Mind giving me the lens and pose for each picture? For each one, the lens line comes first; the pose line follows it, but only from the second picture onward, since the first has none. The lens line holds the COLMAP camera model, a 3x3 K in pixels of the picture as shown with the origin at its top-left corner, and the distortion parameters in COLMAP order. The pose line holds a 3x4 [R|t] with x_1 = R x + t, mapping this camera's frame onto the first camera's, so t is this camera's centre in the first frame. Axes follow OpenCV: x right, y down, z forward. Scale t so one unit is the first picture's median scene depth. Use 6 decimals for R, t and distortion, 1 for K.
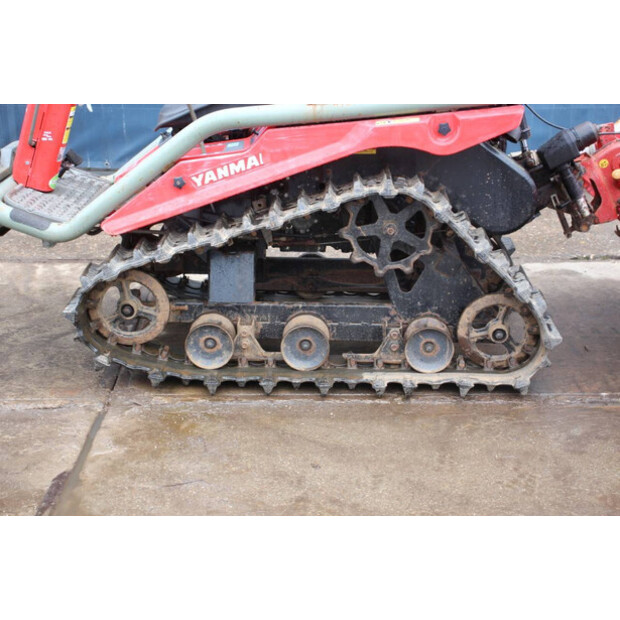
lens RADIAL K [[1055.2, 0, 310.0], [0, 1055.2, 310.0], [0, 0, 1]] dist [0.161702, 0.075165]
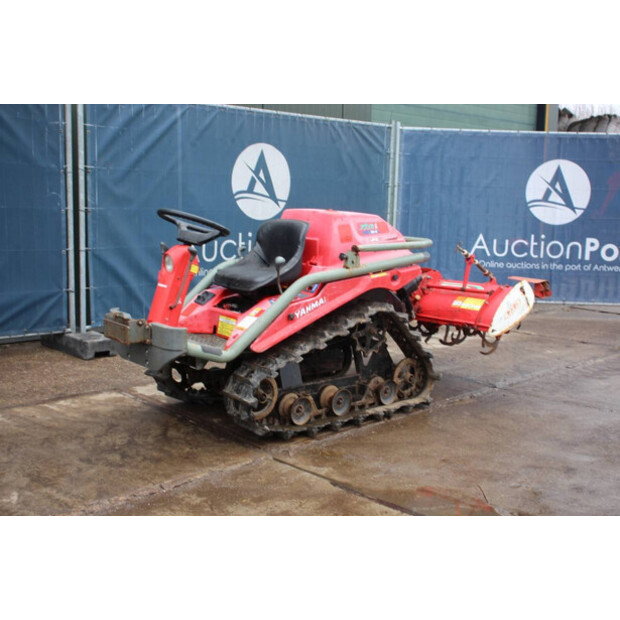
lens RADIAL K [[746.6, 0, 310.0], [0, 746.6, 310.0], [0, 0, 1]] dist [-0.021665, 0.036443]
pose [[0.729909, -0.085404, 0.678189, -0.896257], [0.192657, 0.977644, -0.084235, -0.021157], [-0.655833, 0.192142, 0.730044, 0.081192]]
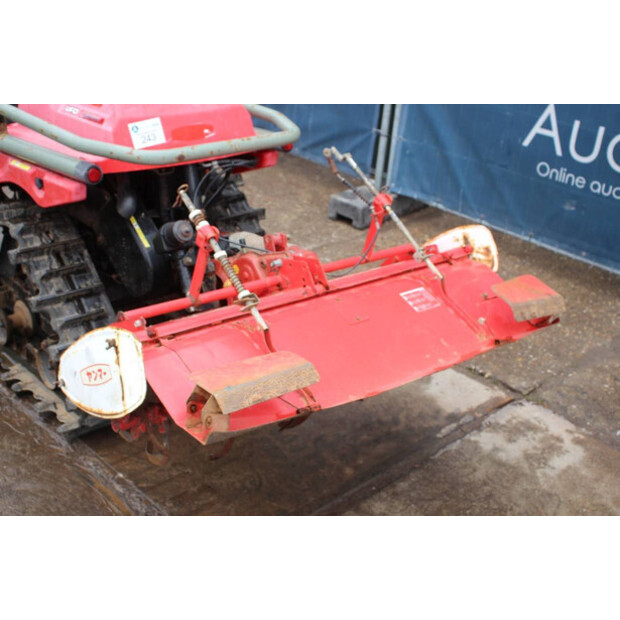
lens RADIAL K [[844.6, 0, 310.0], [0, 844.6, 310.0], [0, 0, 1]] dist [-0.009291, 0.984684]
pose [[0.689616, 0.366674, -0.624484, 0.860081], [-0.309030, 0.928884, 0.204146, -0.295870], [0.654928, 0.052202, 0.753886, 0.494473]]
